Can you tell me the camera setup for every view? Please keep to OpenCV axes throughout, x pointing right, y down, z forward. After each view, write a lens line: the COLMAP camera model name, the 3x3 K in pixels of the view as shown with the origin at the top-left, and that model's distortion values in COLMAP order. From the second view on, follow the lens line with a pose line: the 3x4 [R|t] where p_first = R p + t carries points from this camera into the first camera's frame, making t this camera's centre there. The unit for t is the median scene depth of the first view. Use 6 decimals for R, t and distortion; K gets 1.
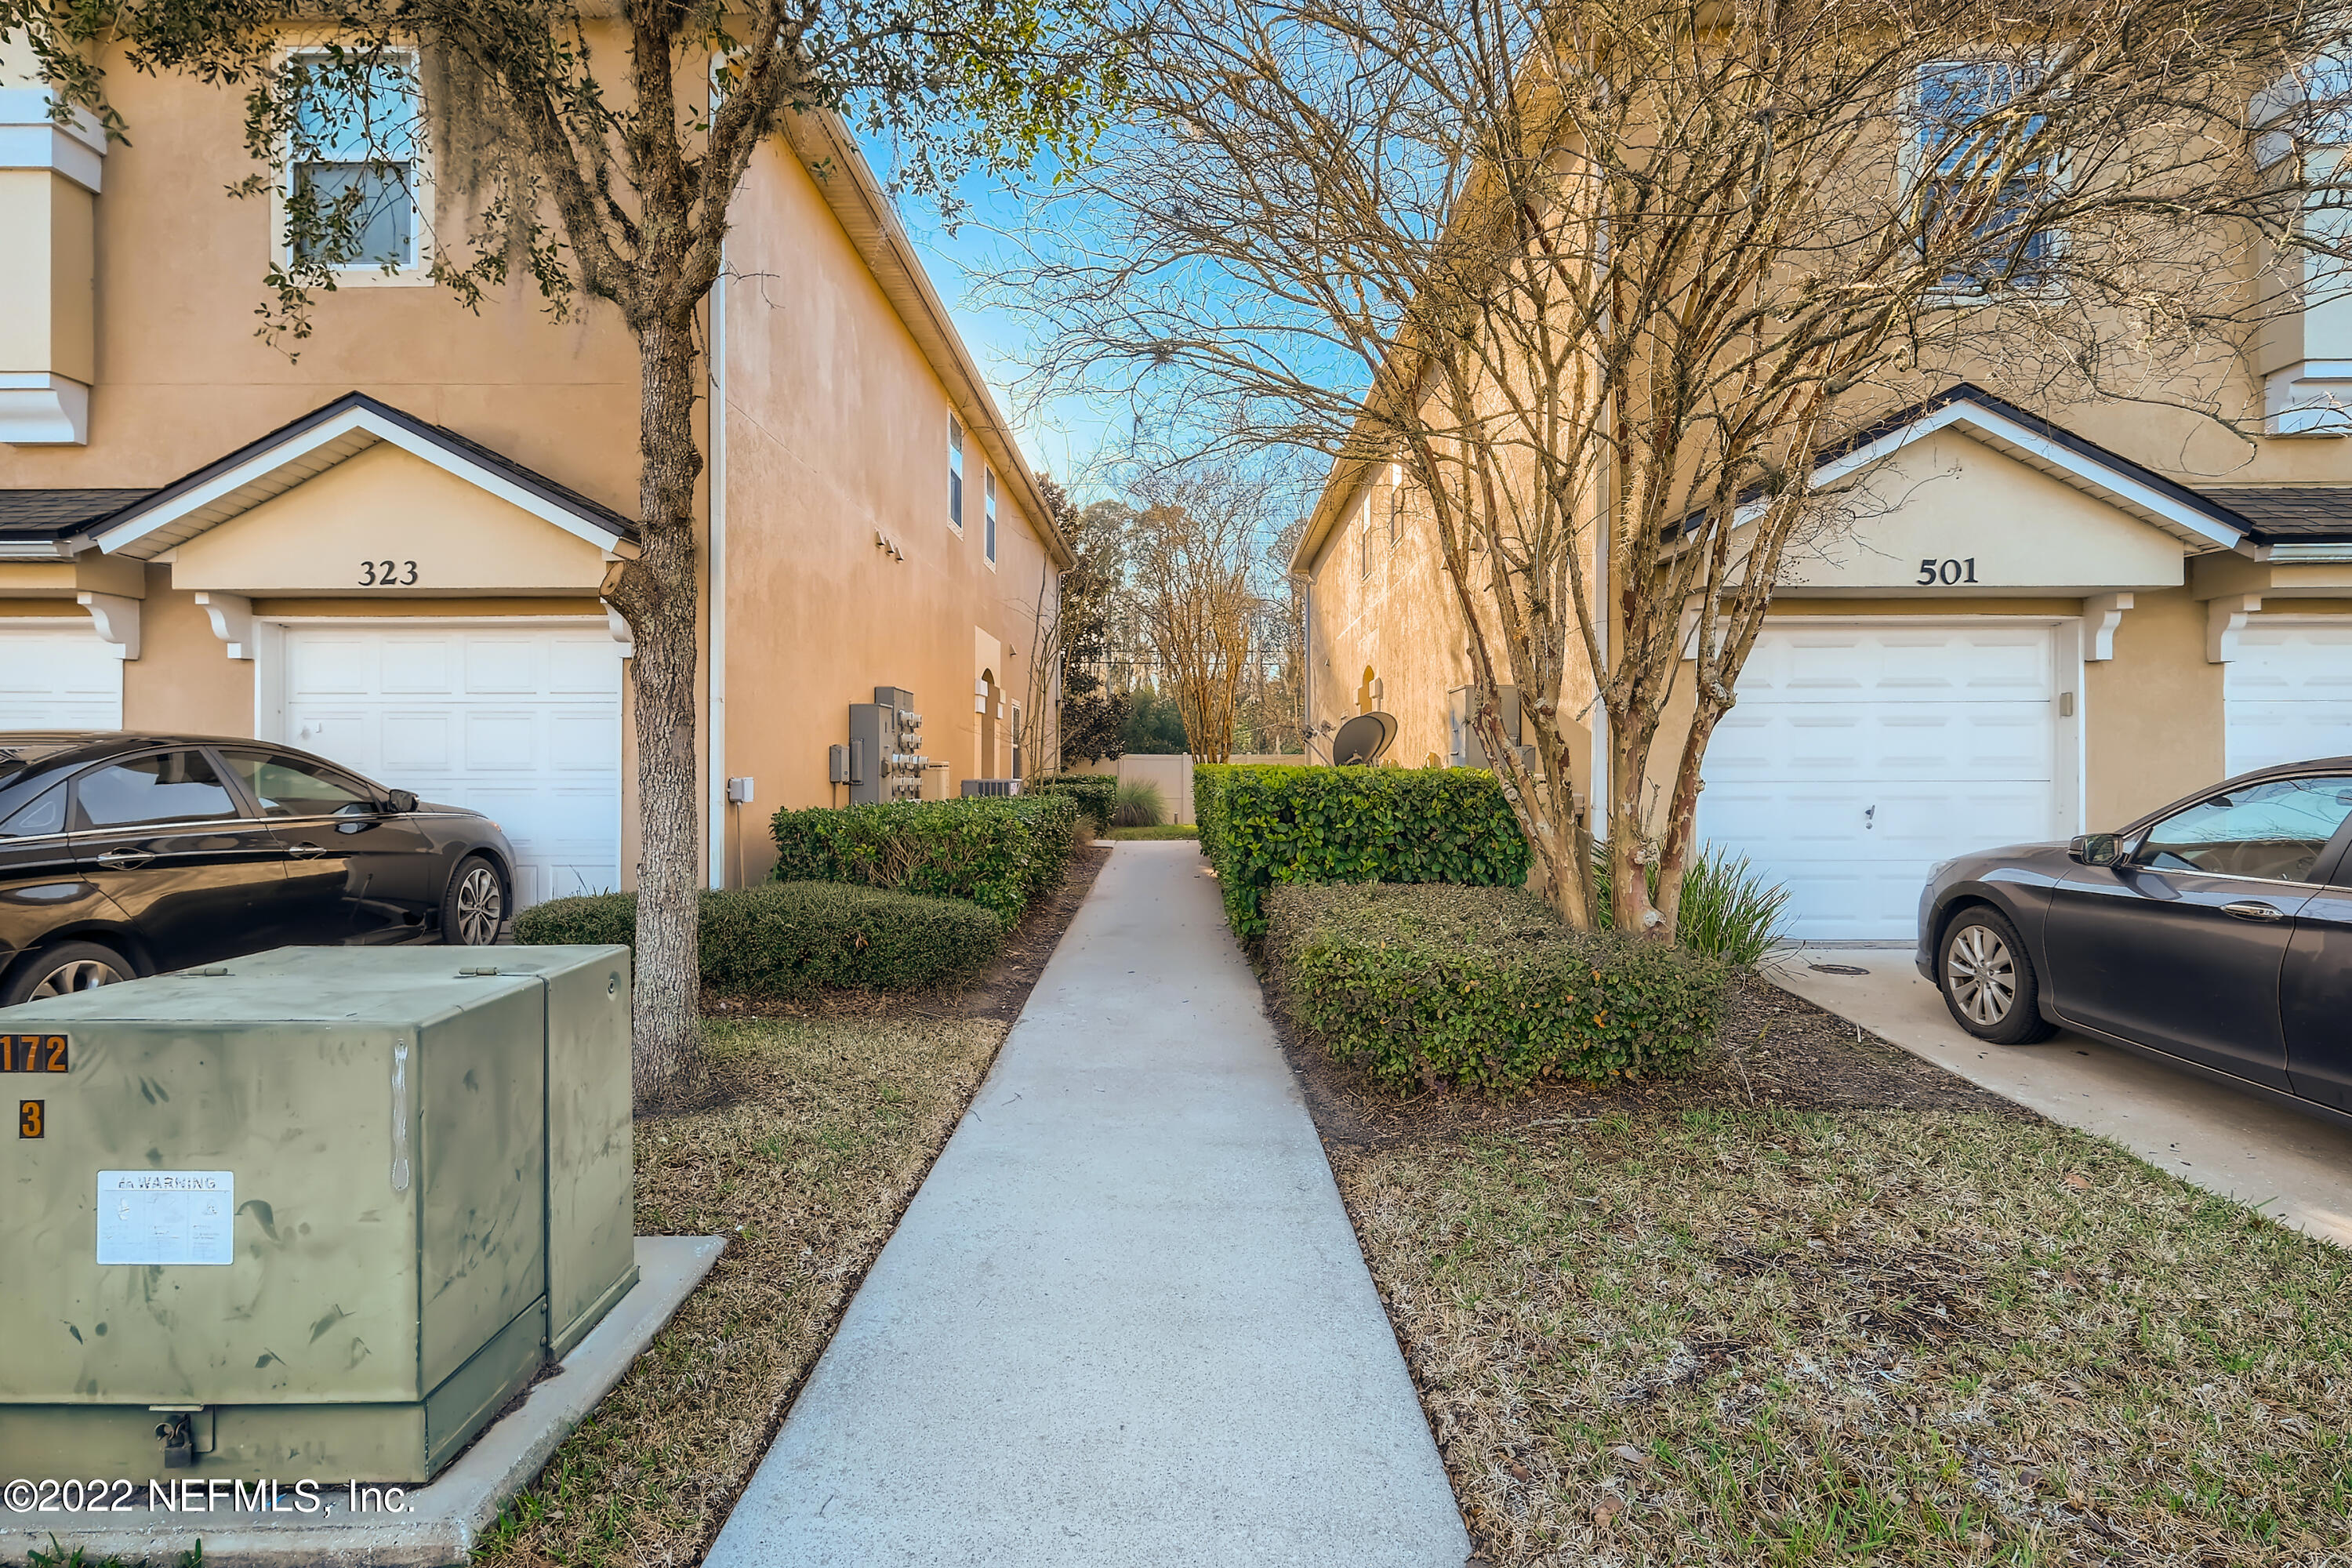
lens RADIAL K [[1229.8, 0, 1173.0], [0, 1229.8, 774.9], [0, 0, 1]] dist [0.002727, -0.000081]
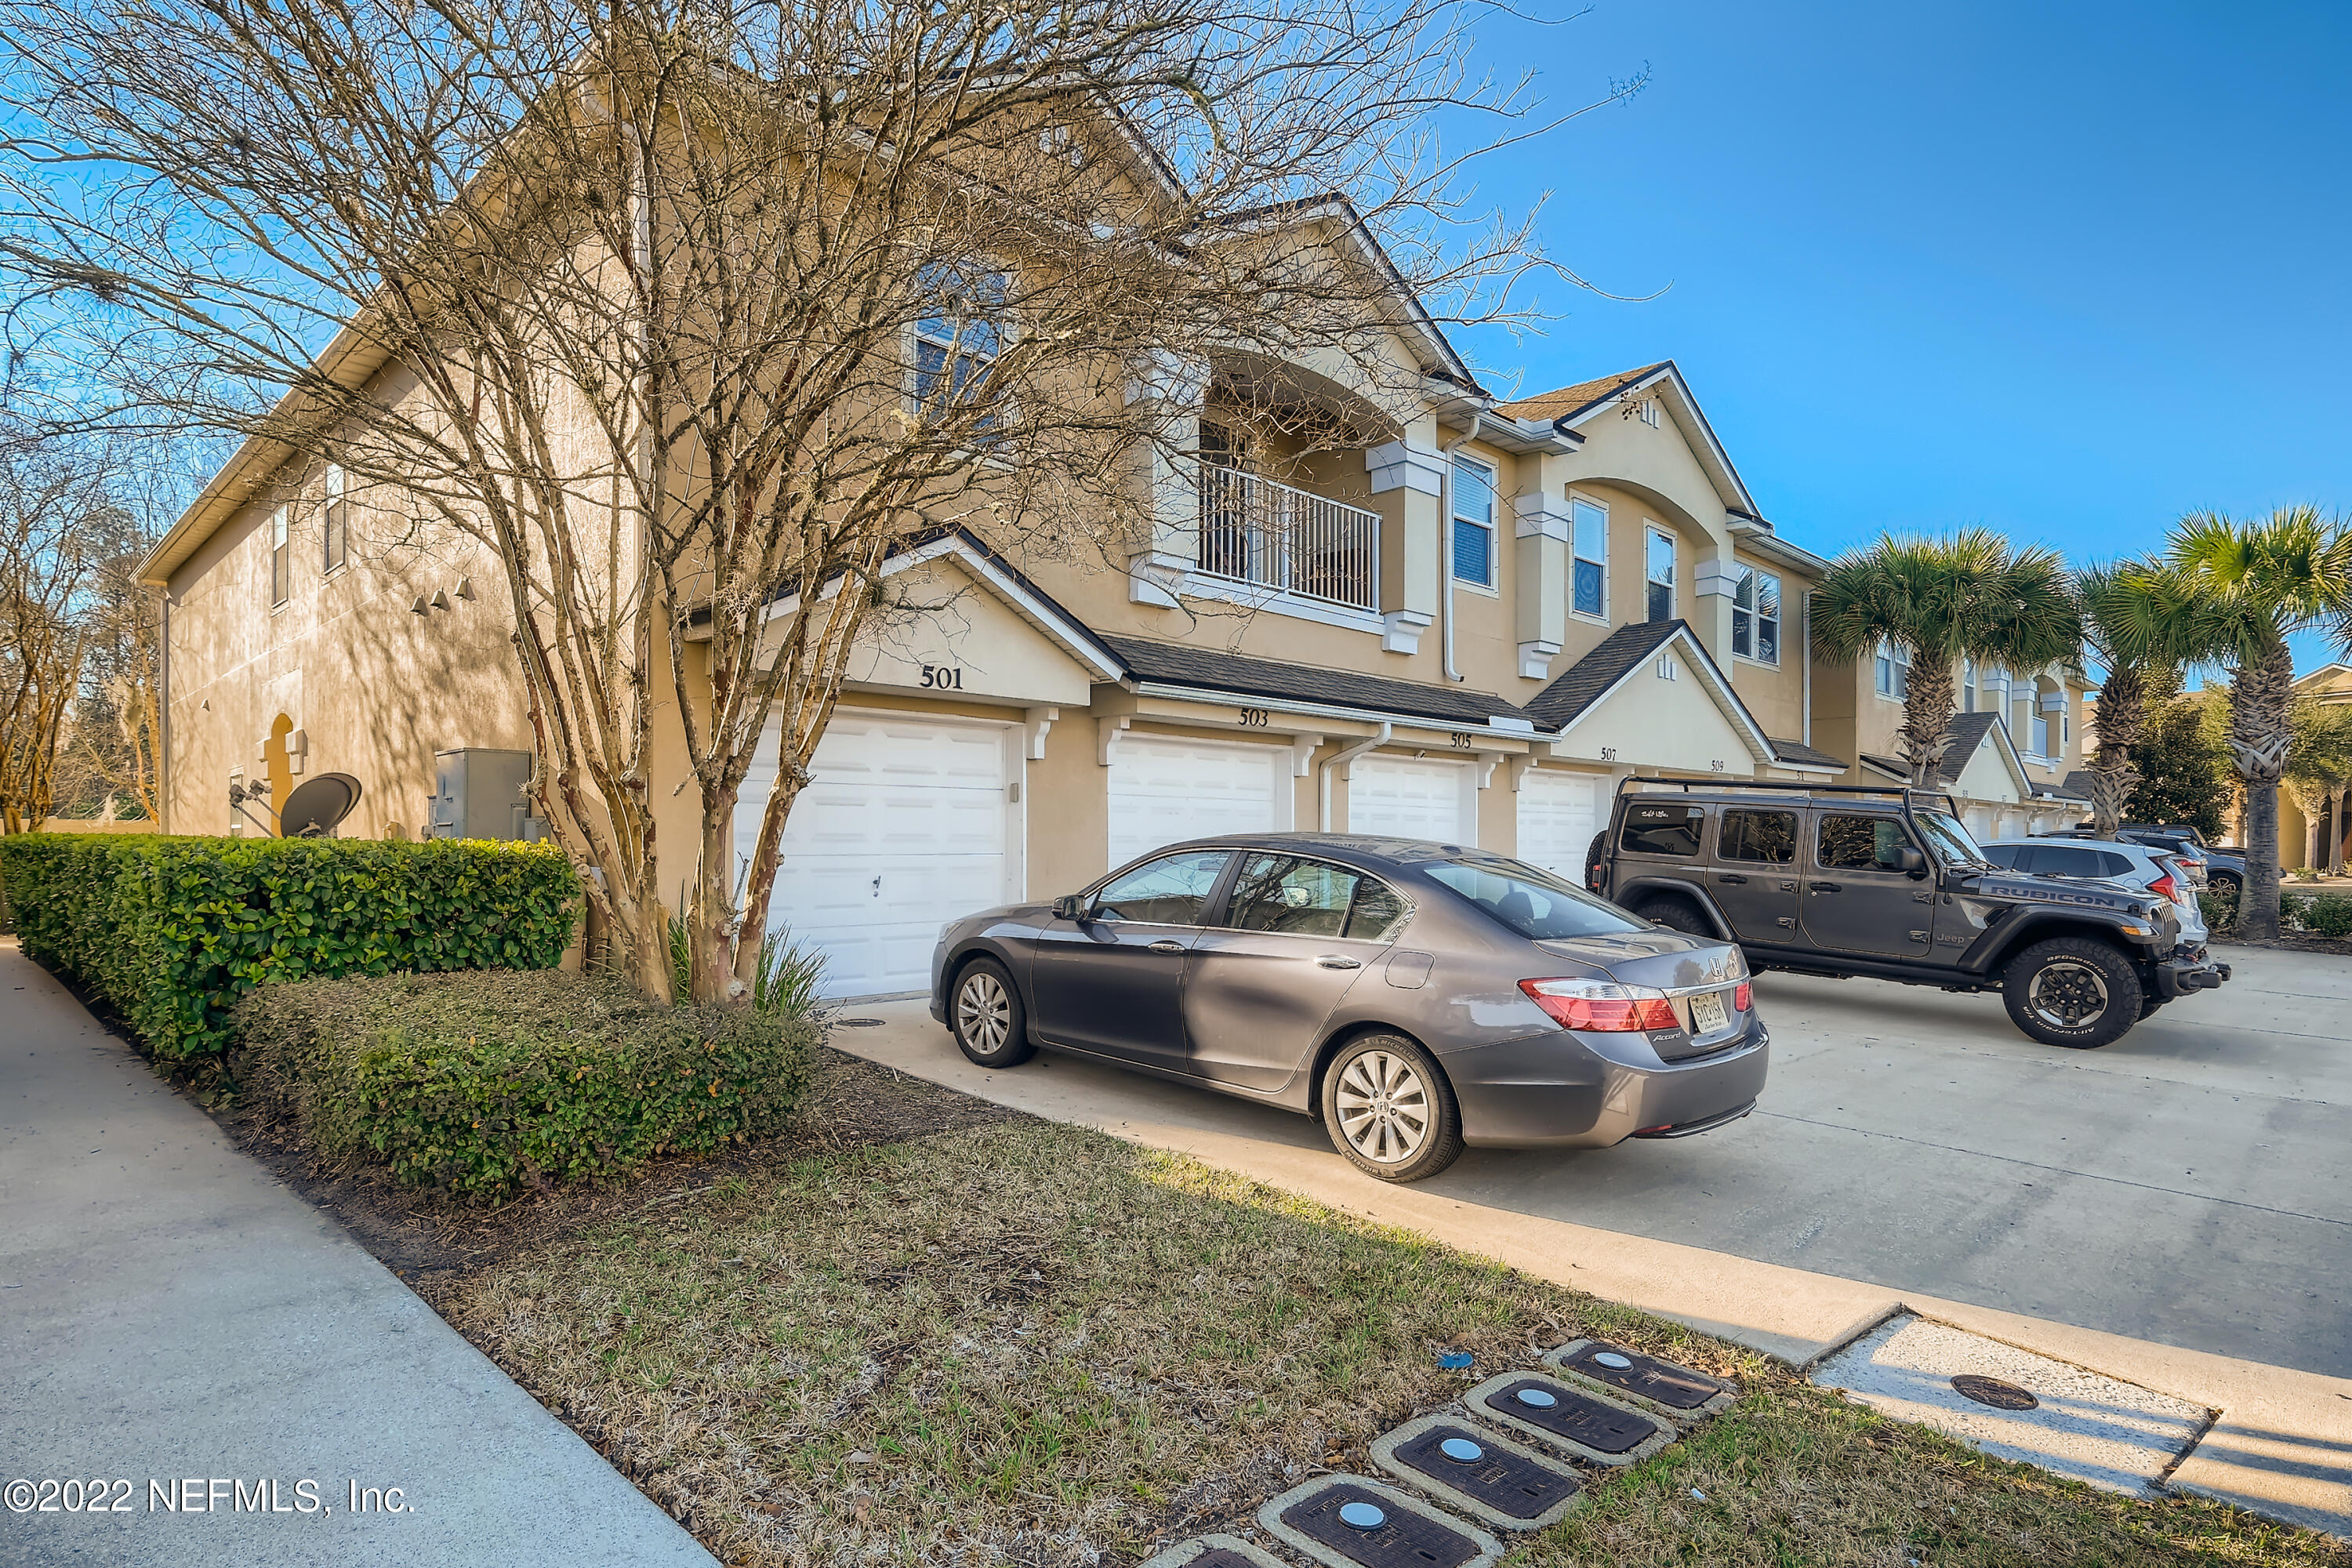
lens RADIAL K [[1242.2, 0, 1174.4], [0, 1242.2, 859.1], [0, 0, 1]] dist [0.000521, 0.000326]
pose [[0.702263, -0.005007, 0.711900, -0.104067], [-0.001034, 0.999967, 0.008053, -0.000934], [-0.711917, -0.006391, 0.702235, 0.003284]]
